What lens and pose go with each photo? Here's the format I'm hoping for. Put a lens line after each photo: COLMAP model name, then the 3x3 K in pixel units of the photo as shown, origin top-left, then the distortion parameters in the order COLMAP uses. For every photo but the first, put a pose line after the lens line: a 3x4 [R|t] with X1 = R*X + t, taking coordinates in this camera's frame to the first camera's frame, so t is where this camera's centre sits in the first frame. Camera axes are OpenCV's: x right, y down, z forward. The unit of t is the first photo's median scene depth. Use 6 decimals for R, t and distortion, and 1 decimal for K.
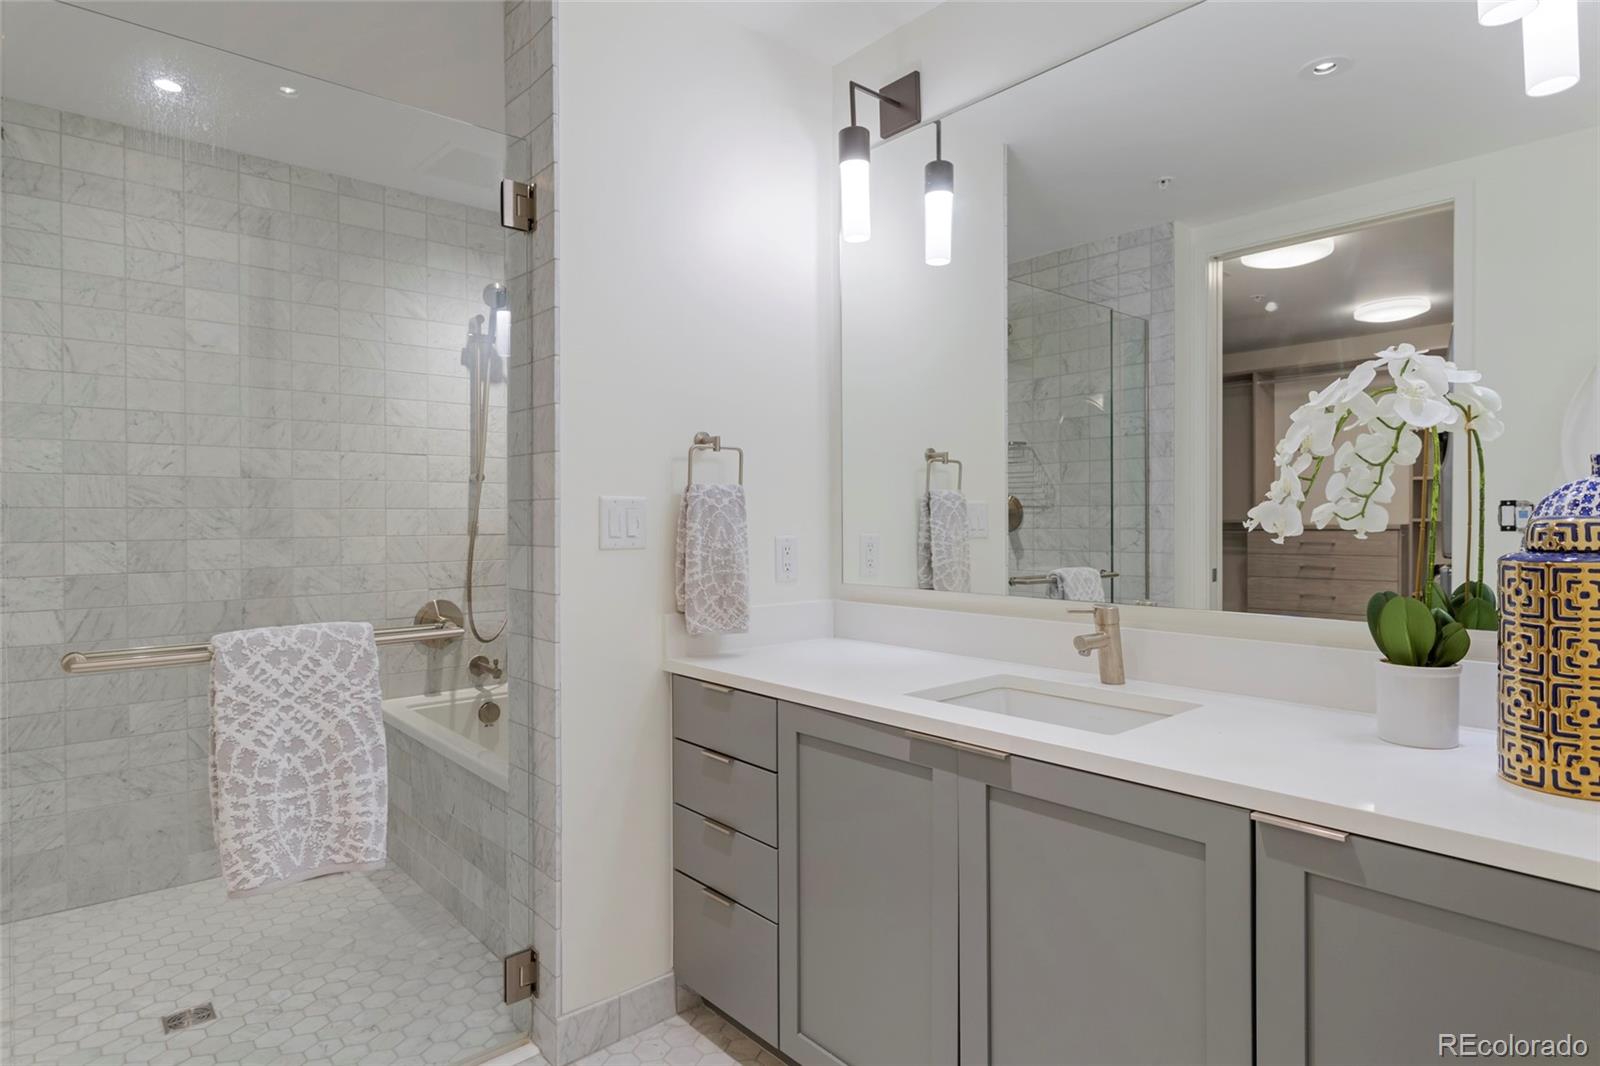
lens RADIAL K [[881.3, 0, 800.3], [0, 881.3, 524.9], [0, 0, 1]] dist [-0.000062, -0.000620]
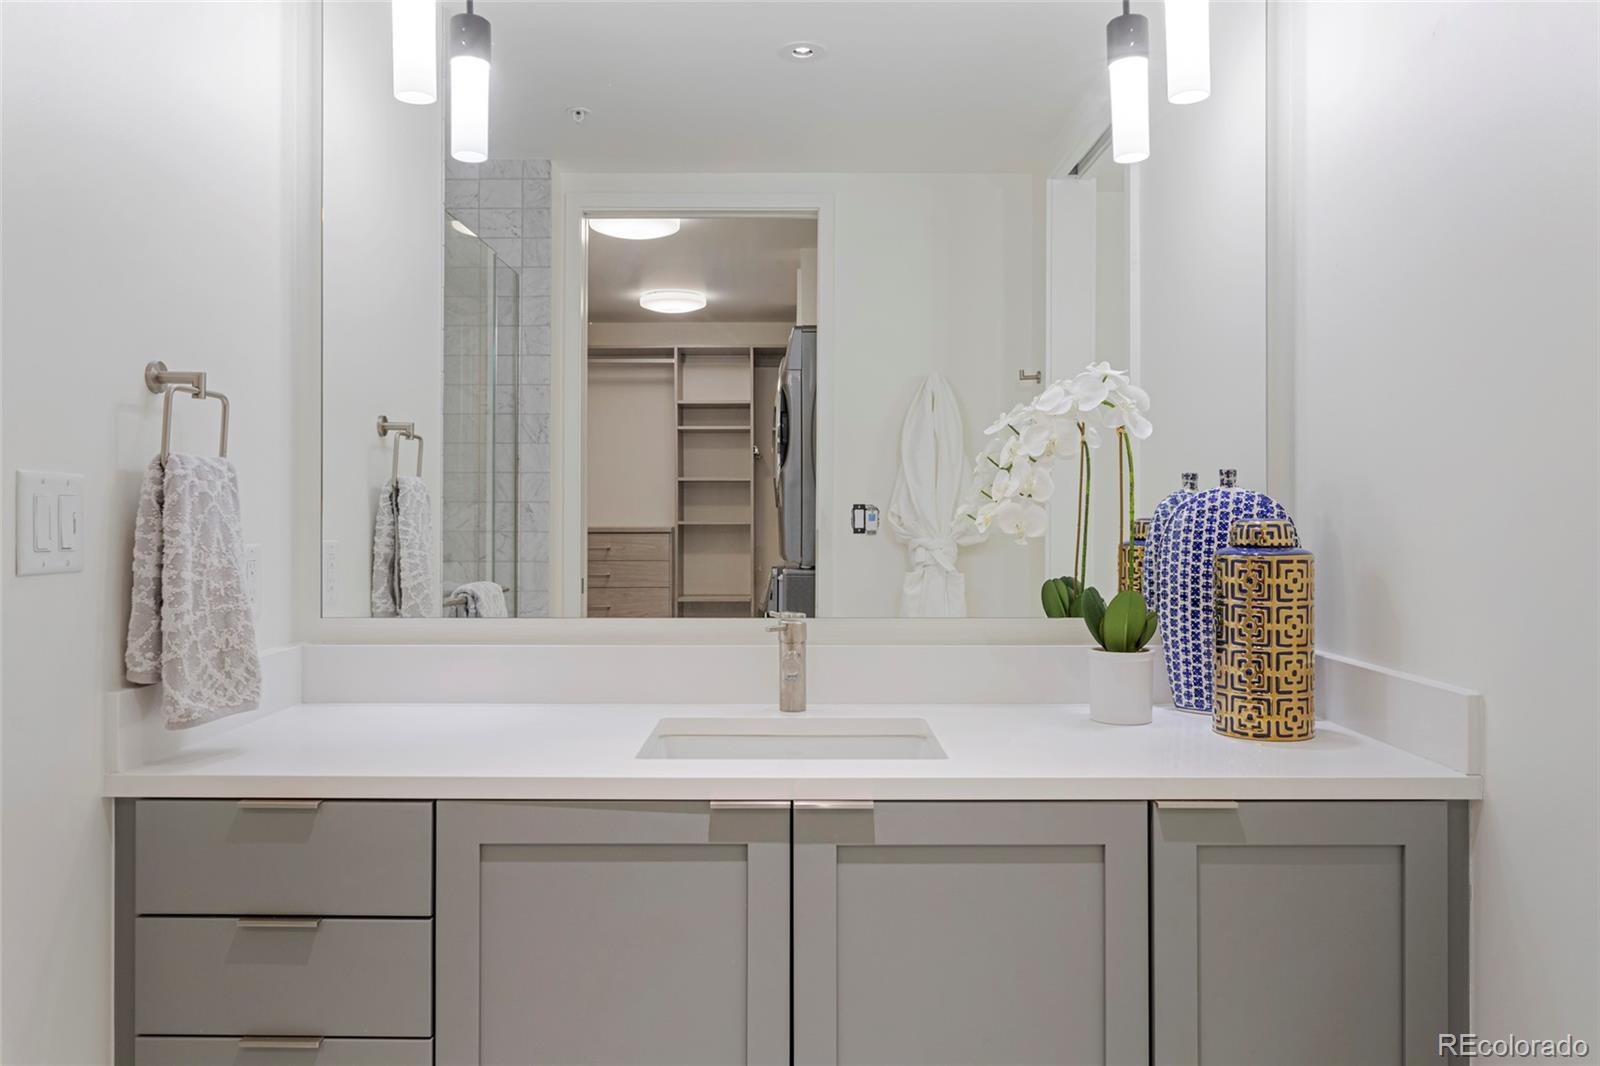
lens RADIAL K [[1141.2, 0, 800.8], [0, 1141.2, 515.6], [0, 0, 1]] dist [-0.007847, -0.001837]
pose [[0.657011, 0.007433, 0.753844, -0.403117], [0.000876, 0.999943, -0.010623, 0.001074], [-0.753881, 0.007639, 0.656967, 0.221664]]
